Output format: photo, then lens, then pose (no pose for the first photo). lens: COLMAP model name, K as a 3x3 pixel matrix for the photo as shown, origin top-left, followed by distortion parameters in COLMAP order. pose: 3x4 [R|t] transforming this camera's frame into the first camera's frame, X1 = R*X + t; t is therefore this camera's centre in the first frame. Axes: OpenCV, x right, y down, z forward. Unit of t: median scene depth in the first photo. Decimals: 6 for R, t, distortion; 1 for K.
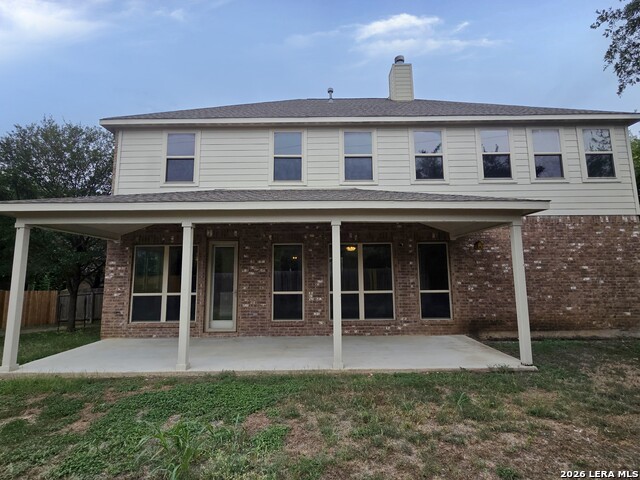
lens RADIAL K [[277.0, 0, 320.8], [0, 277.0, 252.9], [0, 0, 1]] dist [-0.000816, -0.000279]
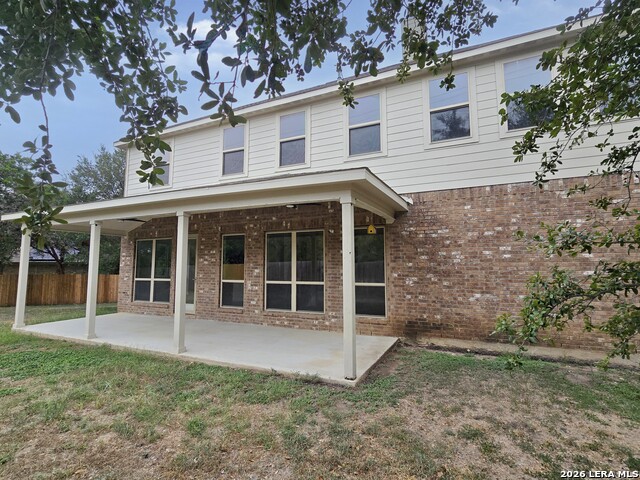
lens RADIAL K [[281.4, 0, 333.5], [0, 281.4, 250.6], [0, 0, 1]] dist [-0.000276, -0.000441]
pose [[0.929105, -0.012170, -0.369615, 0.633201], [0.021173, 0.999569, 0.020310, 0.014849], [0.369208, -0.026696, 0.928963, 0.153775]]
